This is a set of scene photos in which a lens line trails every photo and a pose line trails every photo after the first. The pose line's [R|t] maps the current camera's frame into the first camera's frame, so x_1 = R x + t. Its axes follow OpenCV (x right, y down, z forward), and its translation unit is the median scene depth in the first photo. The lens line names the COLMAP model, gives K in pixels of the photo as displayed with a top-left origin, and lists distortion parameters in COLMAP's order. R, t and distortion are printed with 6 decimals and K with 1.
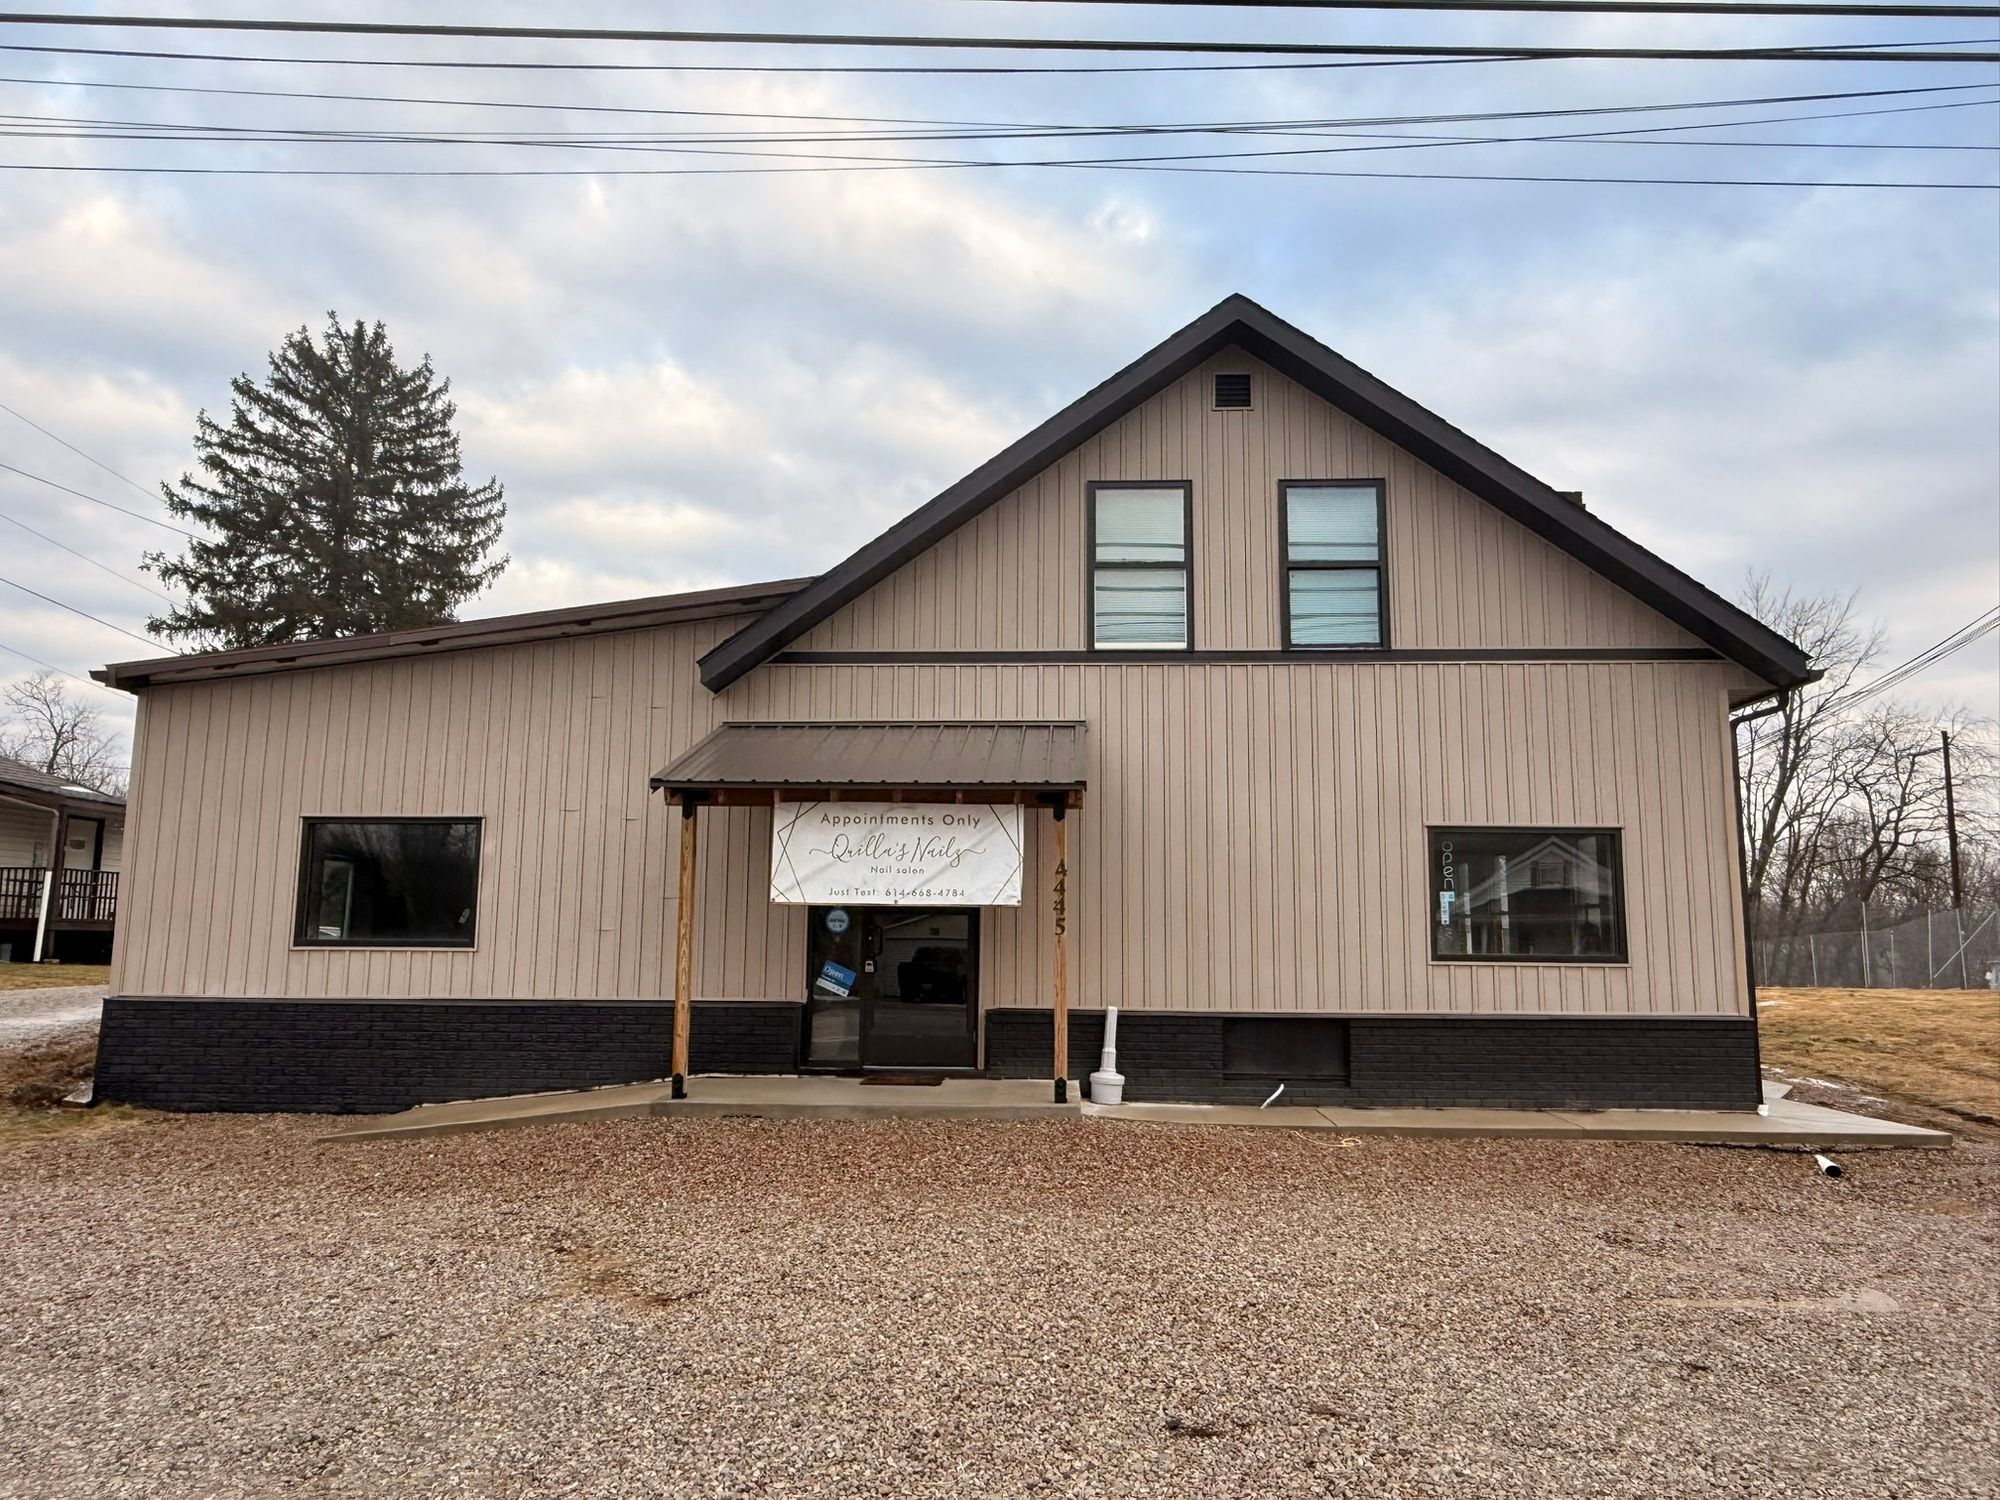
lens RADIAL K [[1385.6, 0, 999.5], [0, 1385.6, 743.7], [0, 0, 1]] dist [-0.001742, -0.006509]
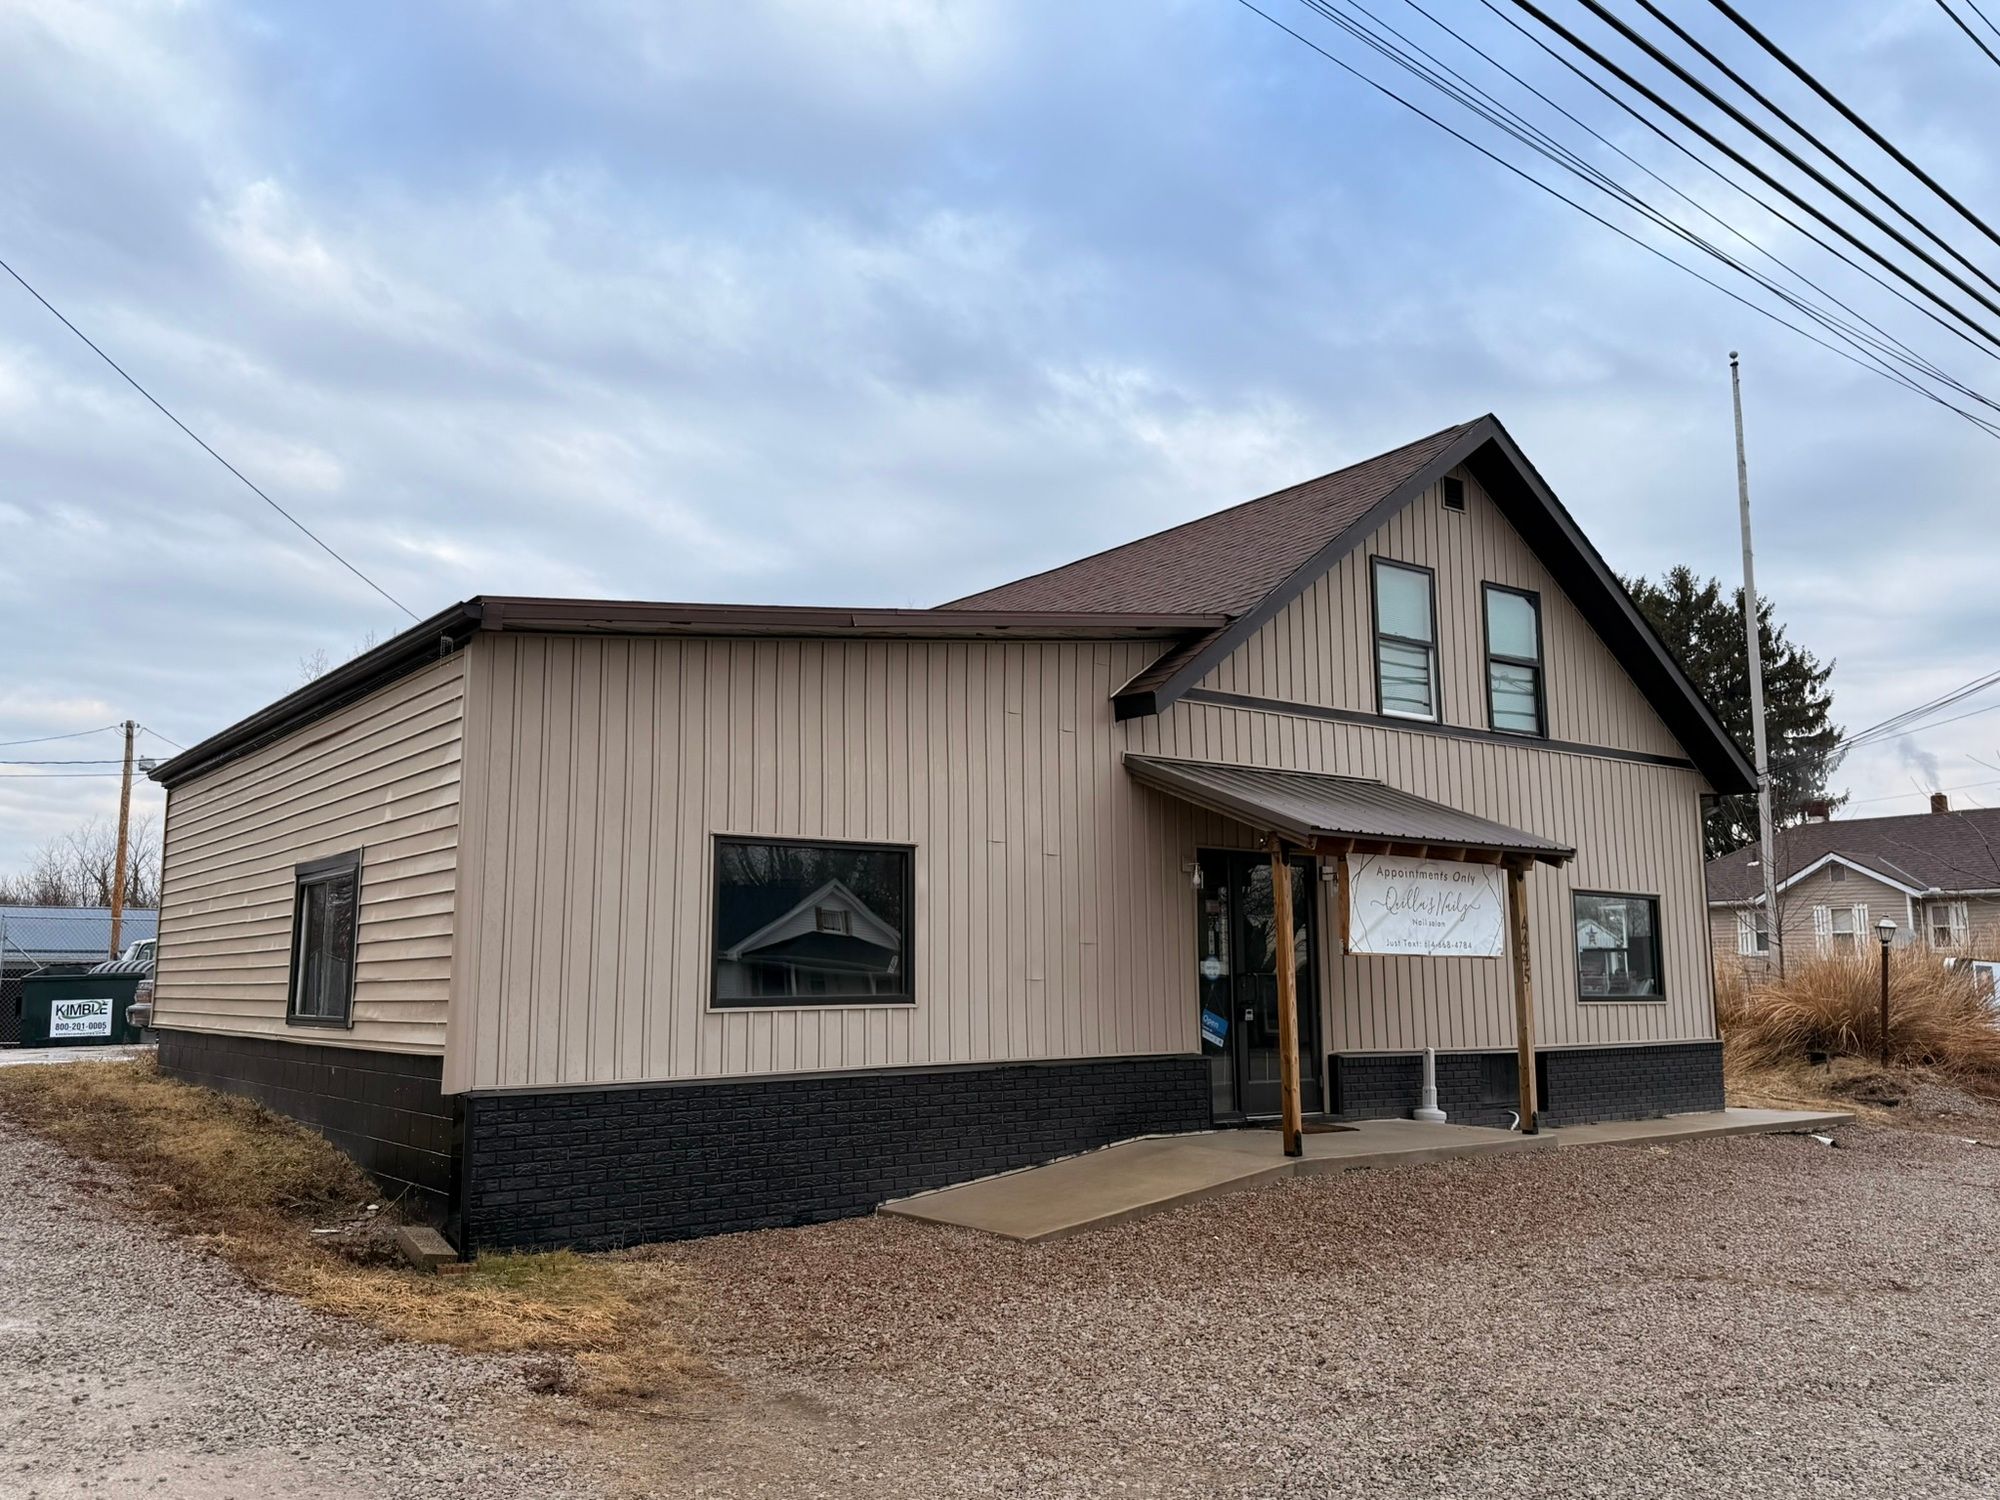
lens RADIAL K [[1616.5, 0, 1003.0], [0, 1616.5, 748.5], [0, 0, 1]] dist [0.096454, -0.007461]
pose [[0.754010, 0.082293, 0.651688, -0.982647], [-0.084321, 0.996039, -0.028217, 0.018751], [-0.651429, -0.033675, 0.757962, 0.239541]]
